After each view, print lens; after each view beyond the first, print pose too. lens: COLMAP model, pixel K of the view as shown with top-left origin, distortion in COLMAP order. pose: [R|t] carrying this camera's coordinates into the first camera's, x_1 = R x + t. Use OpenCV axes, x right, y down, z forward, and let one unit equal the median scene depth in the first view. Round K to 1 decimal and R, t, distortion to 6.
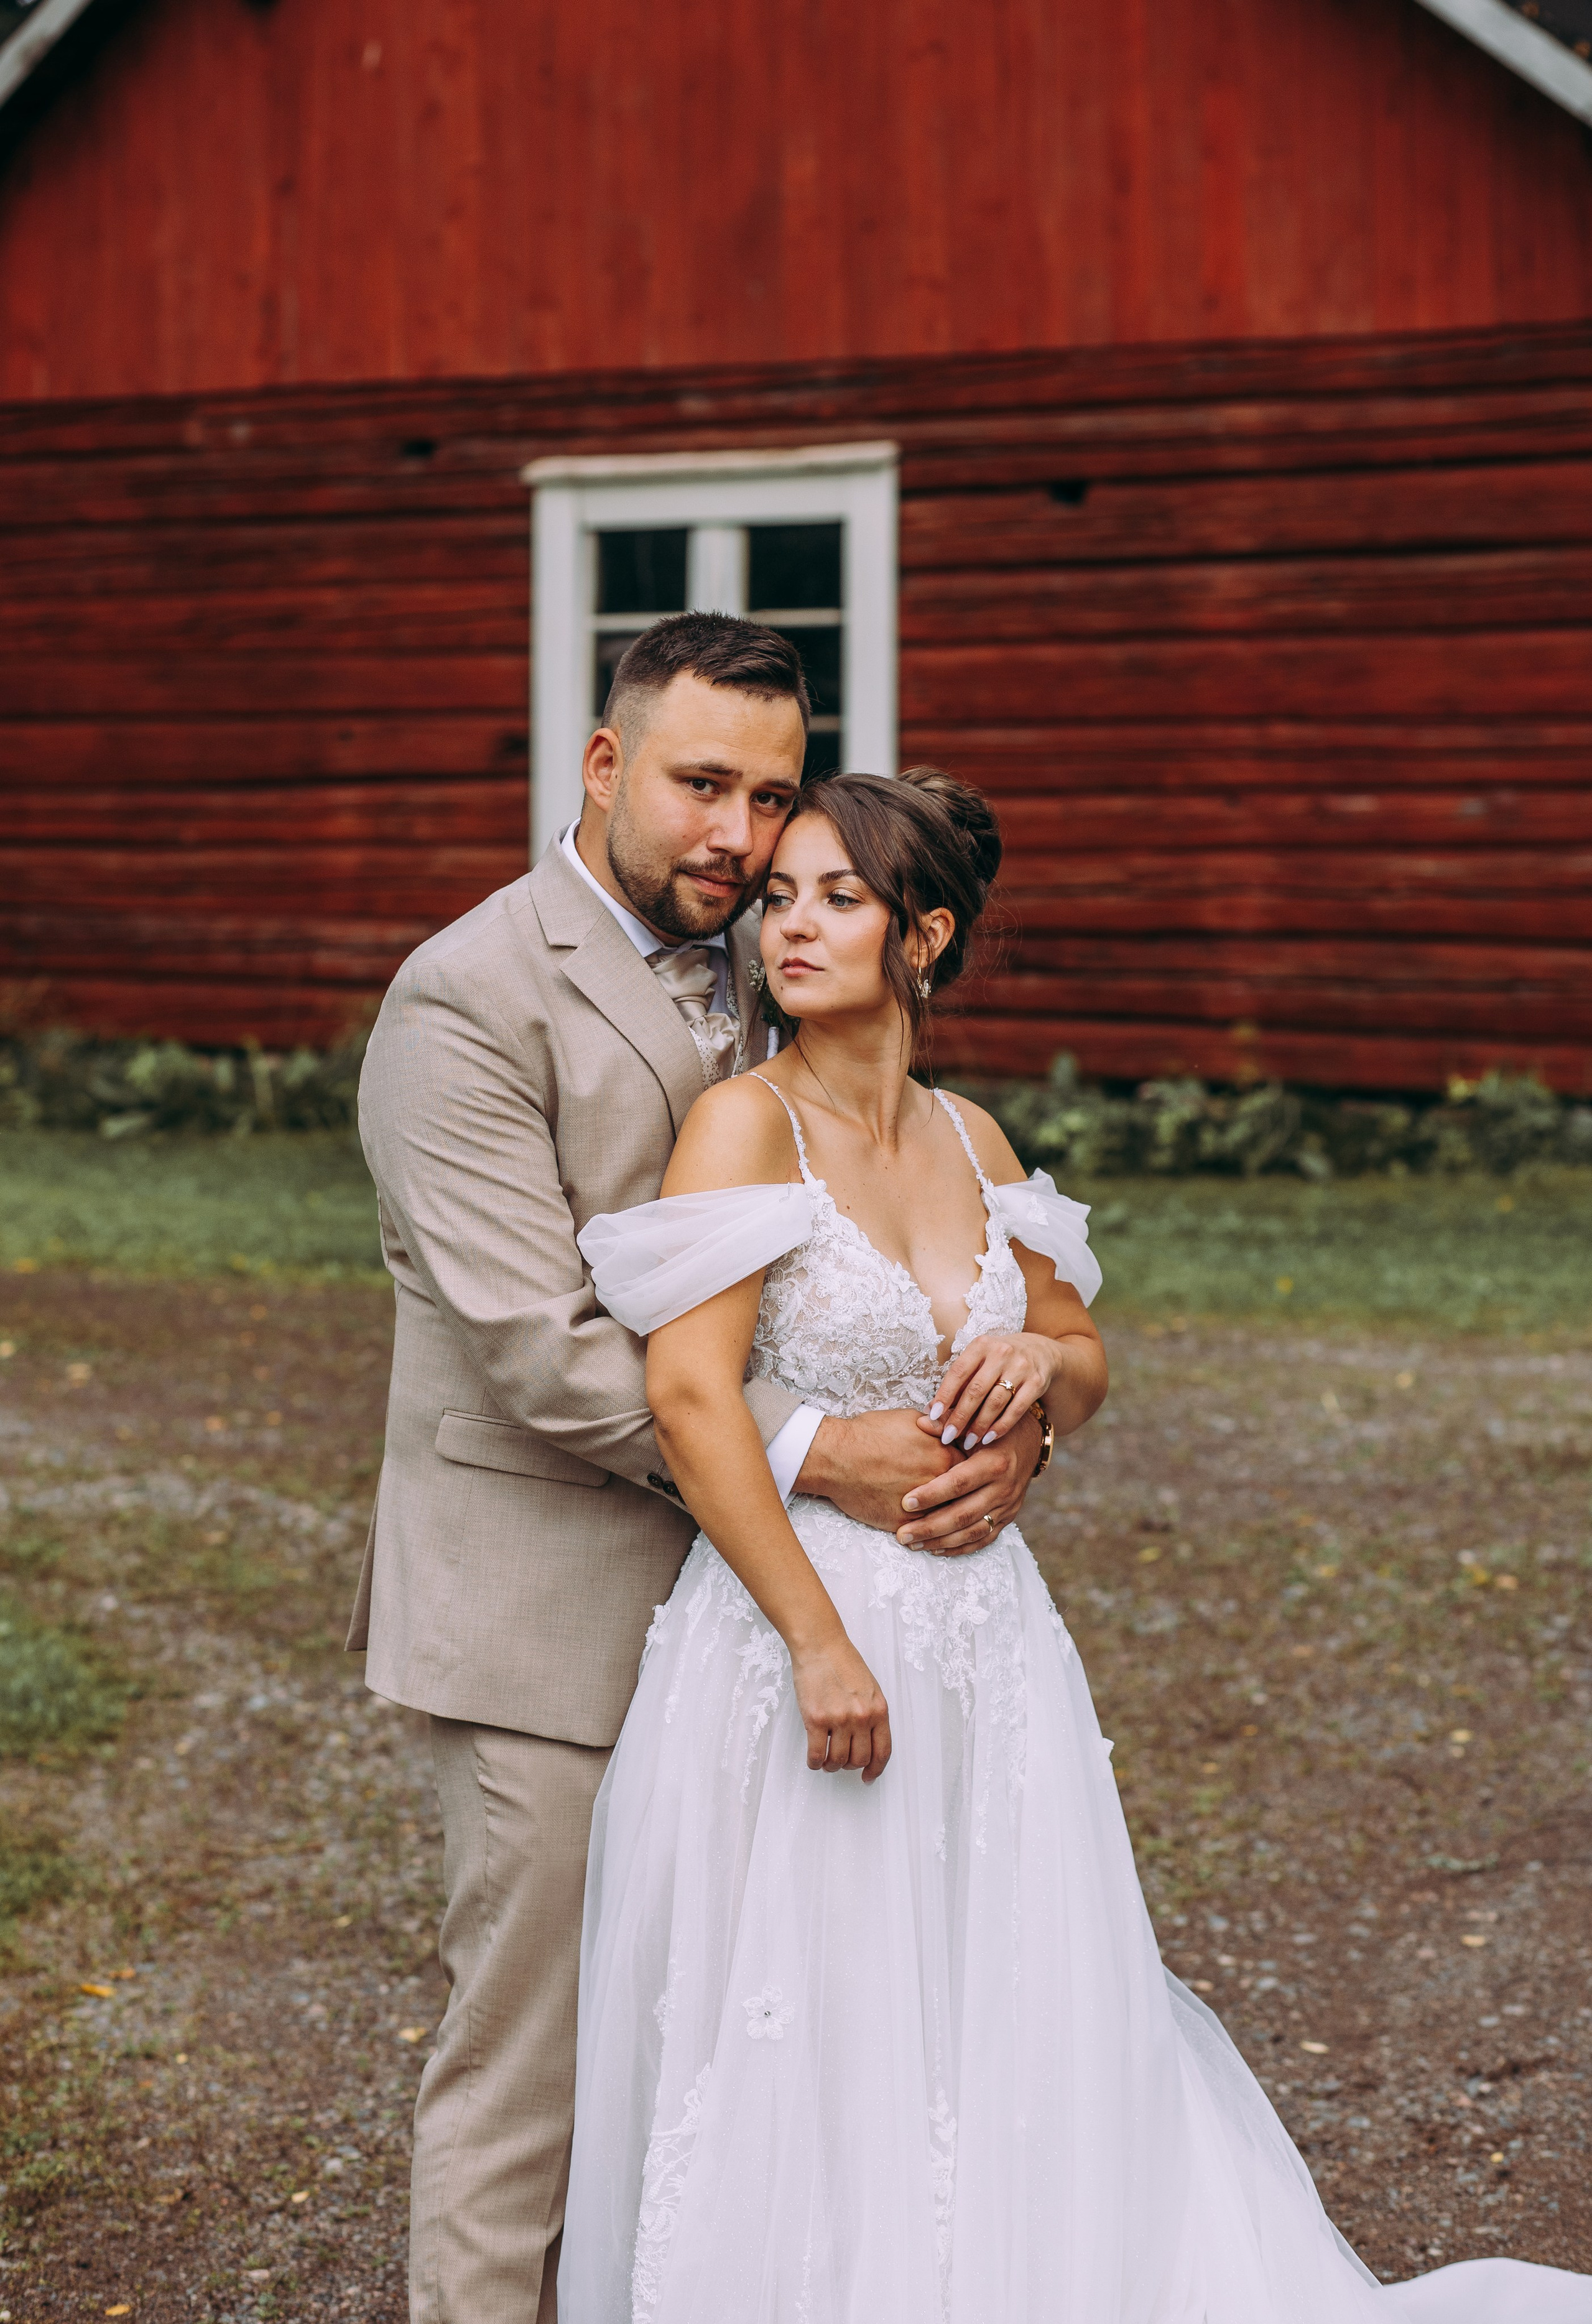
lens RADIAL K [[6005.3, 0, 798.4], [0, 6005.3, 1162.7], [0, 0, 1]] dist [-0.130850, 0.000000]
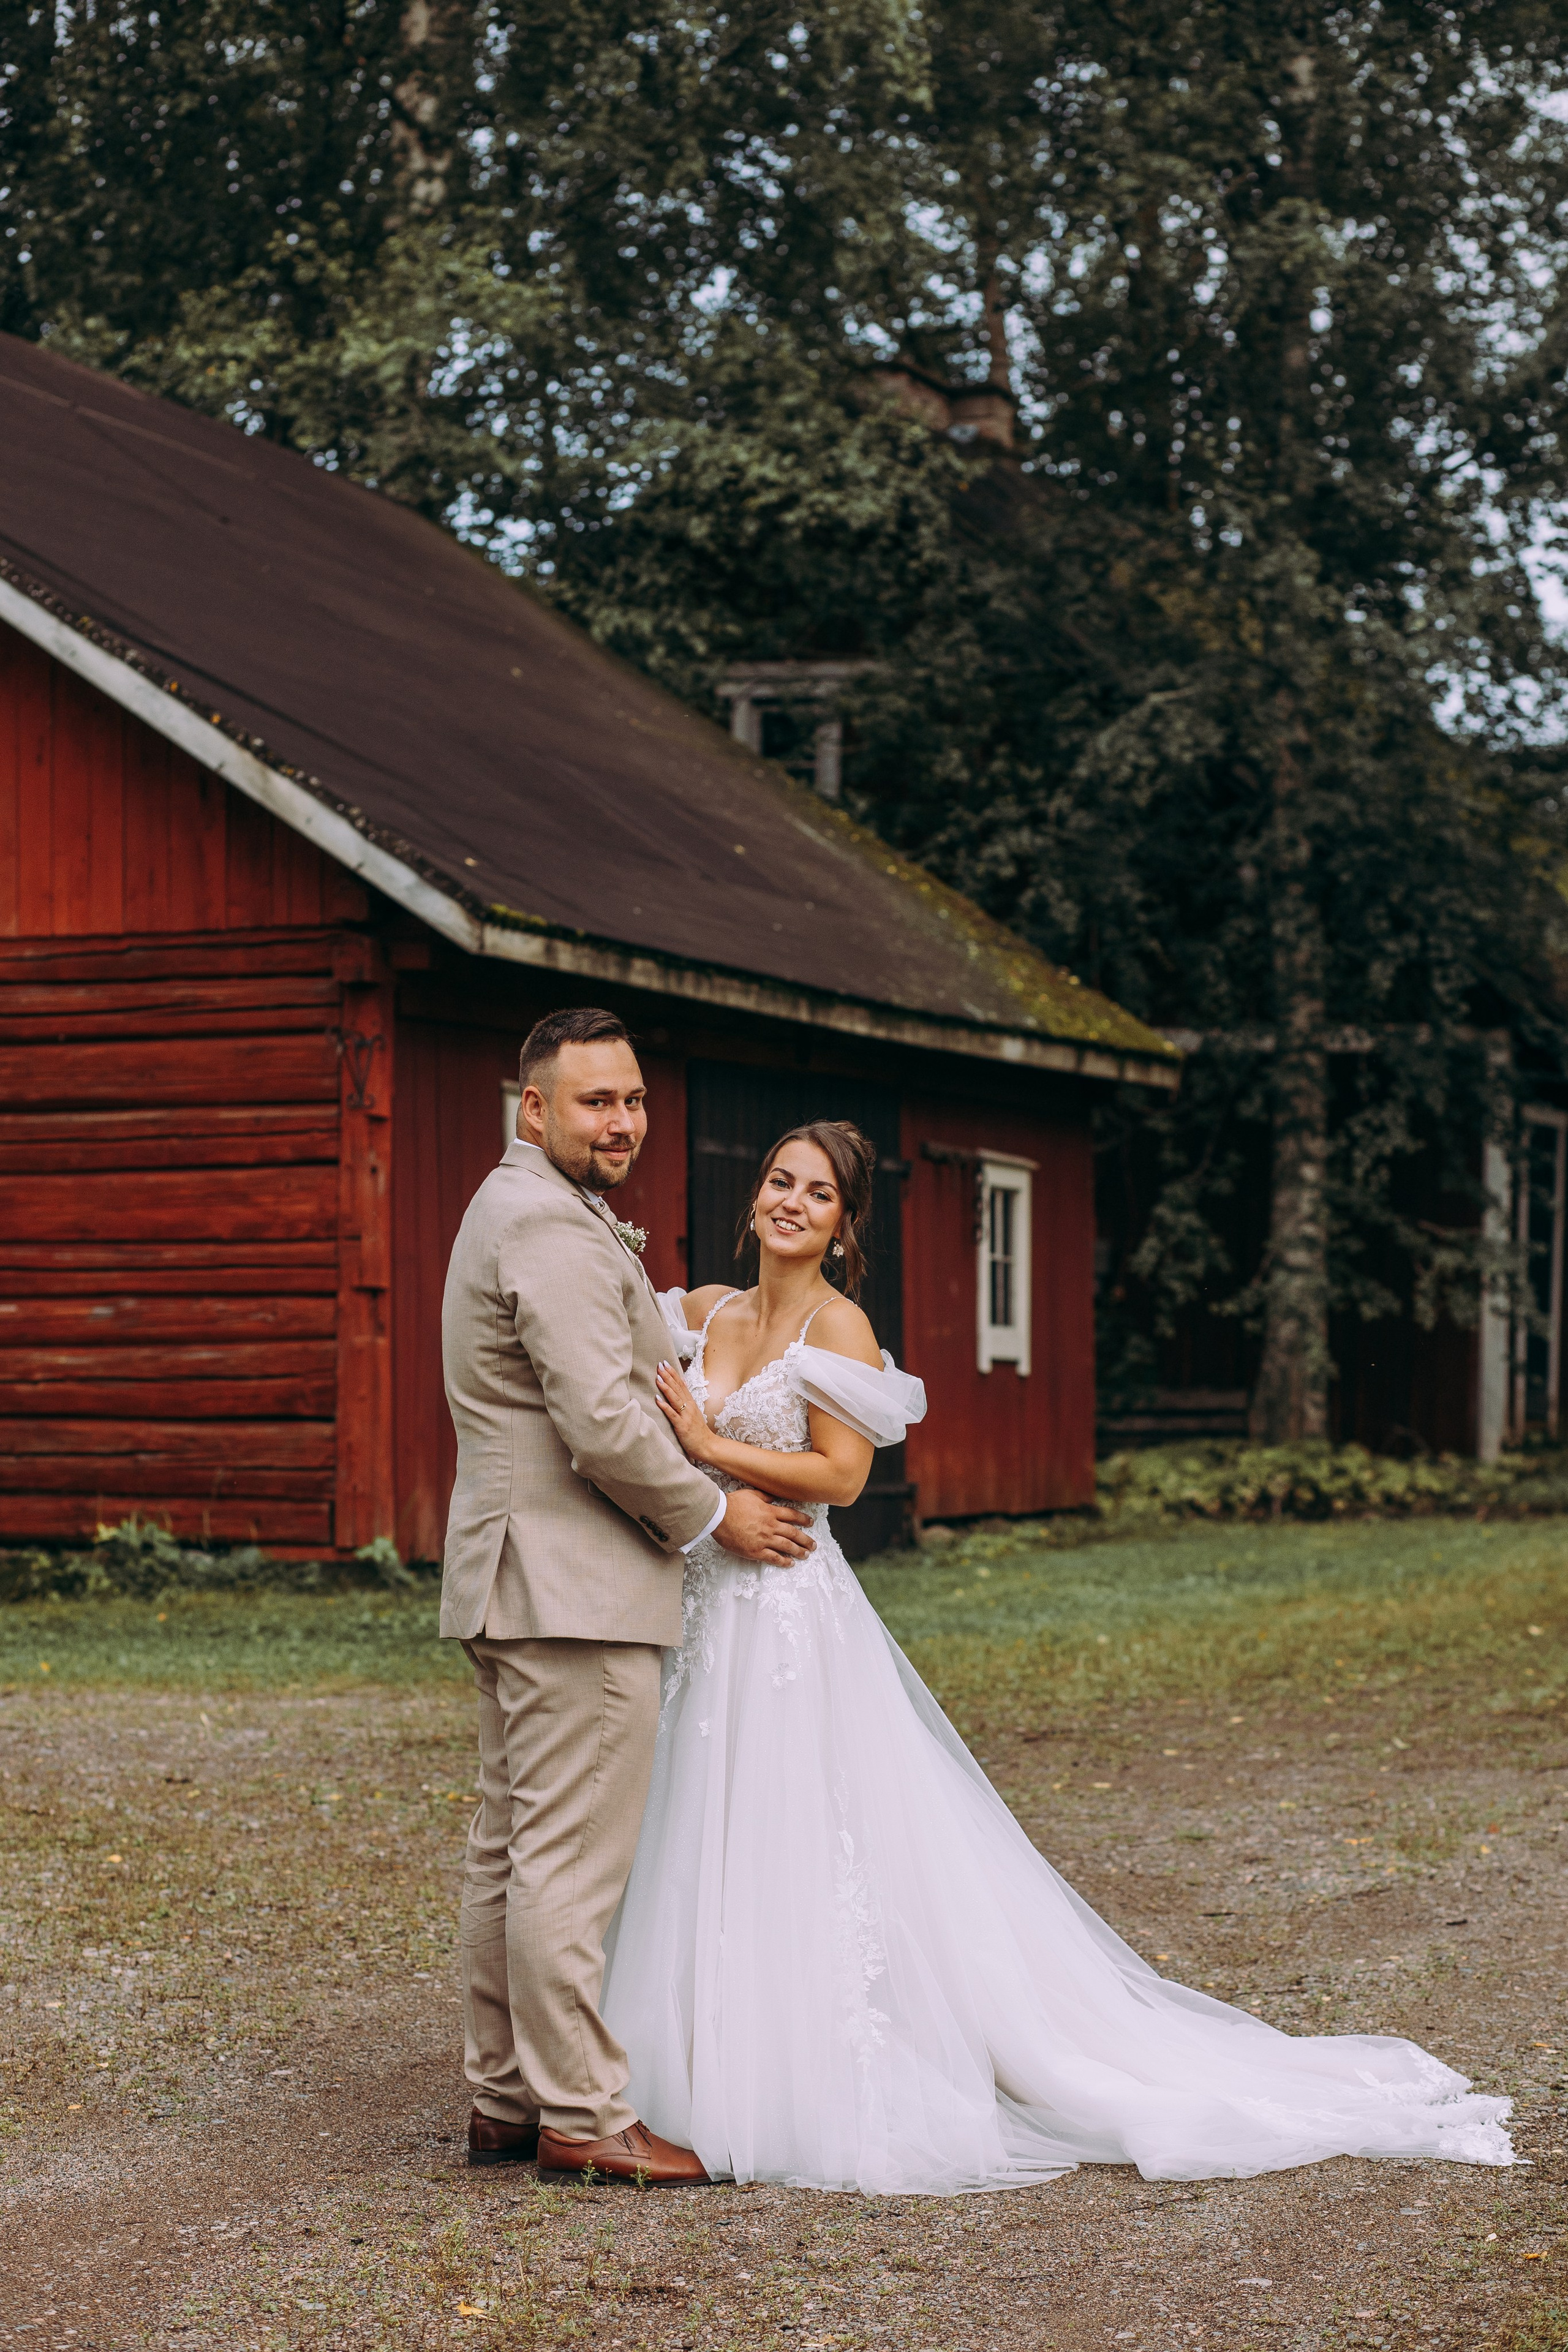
lens RADIAL K [[5836.5, 0, 793.6], [0, 5836.5, 1184.9], [0, 0, 1]] dist [-0.147980, 0.000000]
pose [[0.925761, 0.024874, 0.377291, -0.211230], [0.017788, 0.993864, -0.109171, 0.049516], [-0.377691, 0.107778, 0.919638, -0.180116]]
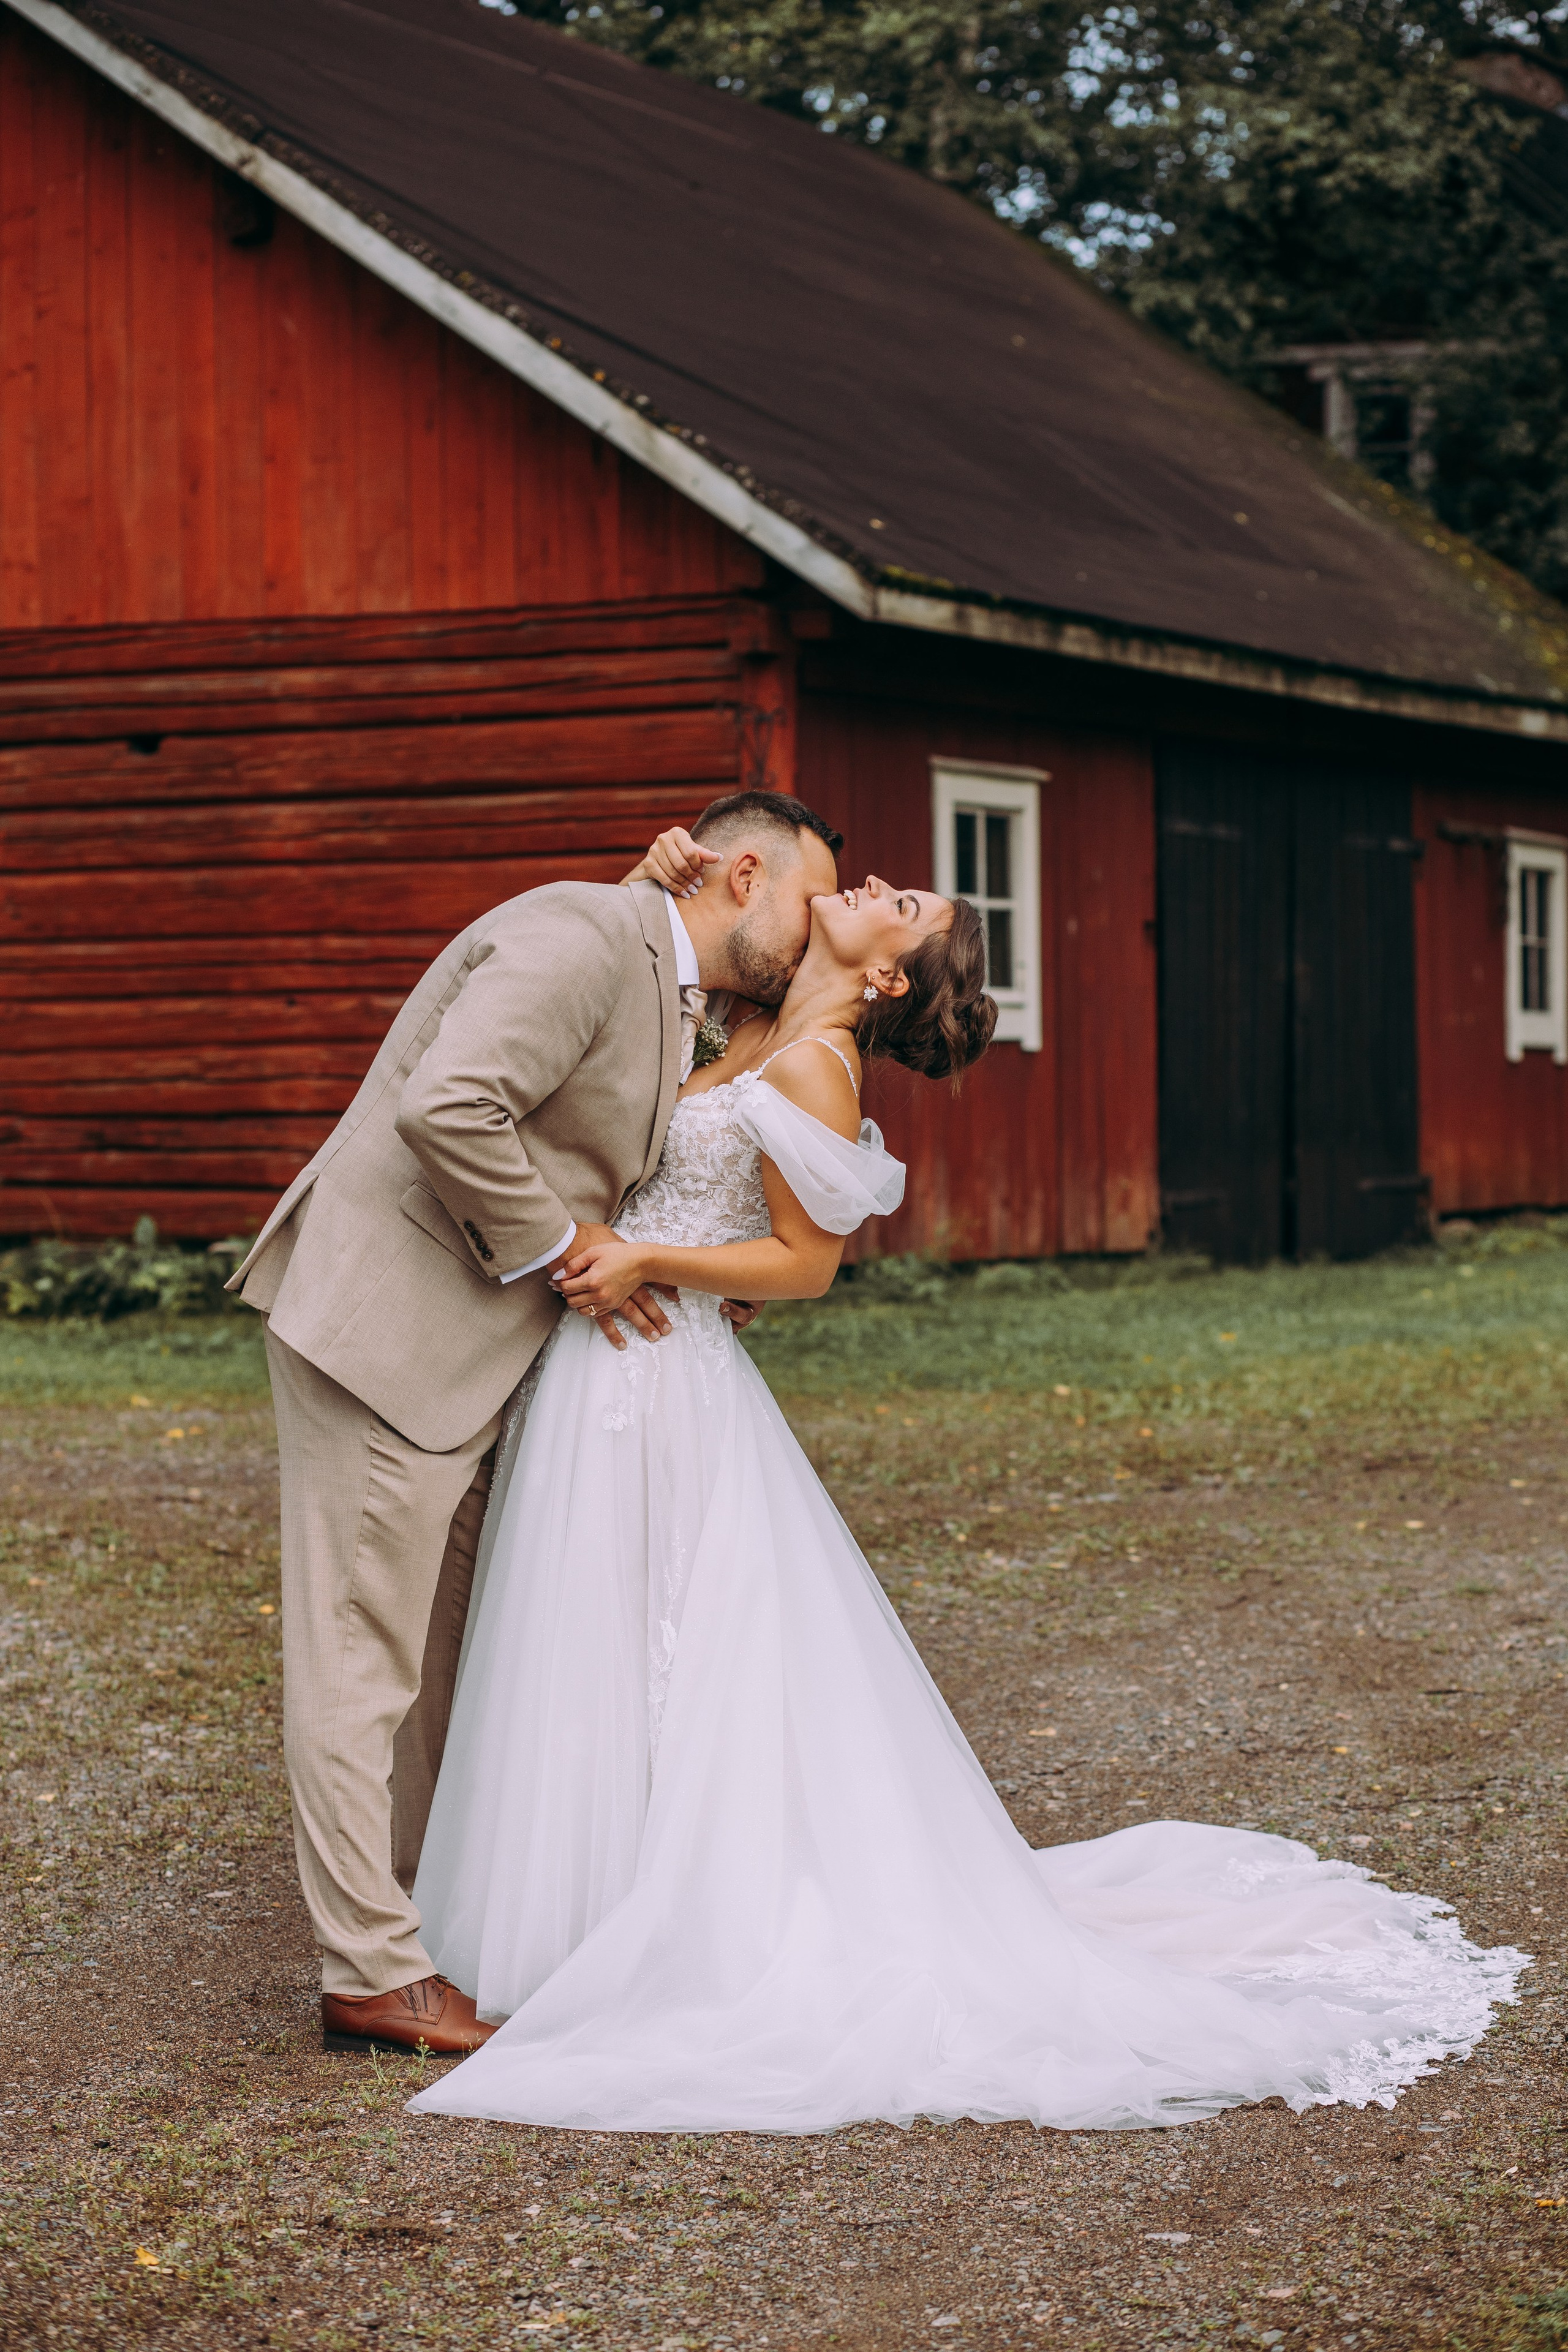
lens RADIAL K [[5564.6, 0, 771.9], [0, 5564.6, 1166.8], [0, 0, 1]] dist [-0.131245, 0.000000]
pose [[0.968618, 0.000157, 0.248553, -0.109431], [0.015572, 0.997997, -0.061312, 0.041497], [-0.248065, 0.063258, 0.966676, -0.087111]]
